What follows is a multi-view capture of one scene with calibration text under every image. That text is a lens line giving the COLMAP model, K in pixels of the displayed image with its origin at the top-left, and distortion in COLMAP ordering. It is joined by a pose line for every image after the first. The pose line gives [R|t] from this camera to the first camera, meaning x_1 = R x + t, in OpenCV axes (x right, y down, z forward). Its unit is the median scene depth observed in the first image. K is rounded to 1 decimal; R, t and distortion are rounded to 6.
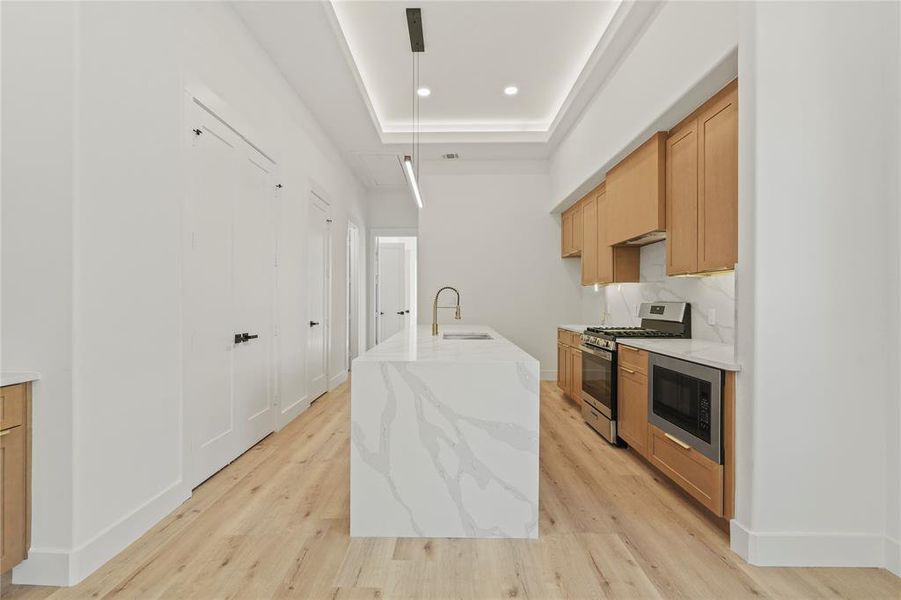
lens RADIAL K [[408.3, 0, 450.5], [0, 408.3, 300.0], [0, 0, 1]] dist [0.000079, 0.000287]
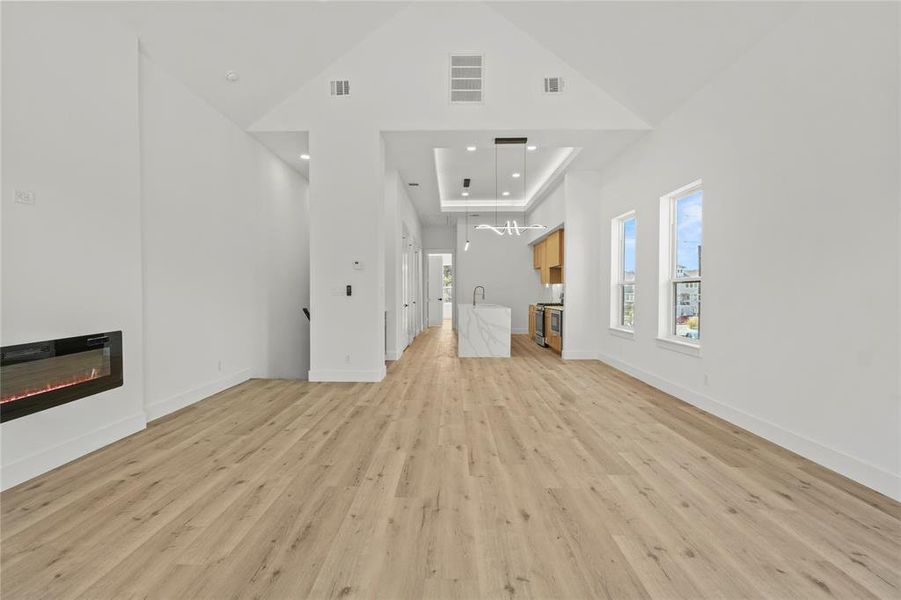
lens RADIAL K [[422.0, 0, 451.1], [0, 422.0, 292.6], [0, 0, 1]] dist [-0.001556, -0.000189]
pose [[0.999989, -0.001148, -0.004580, -0.154779], [0.001170, 0.999988, 0.004667, -0.004886], [0.004574, -0.004672, 0.999979, -1.452457]]
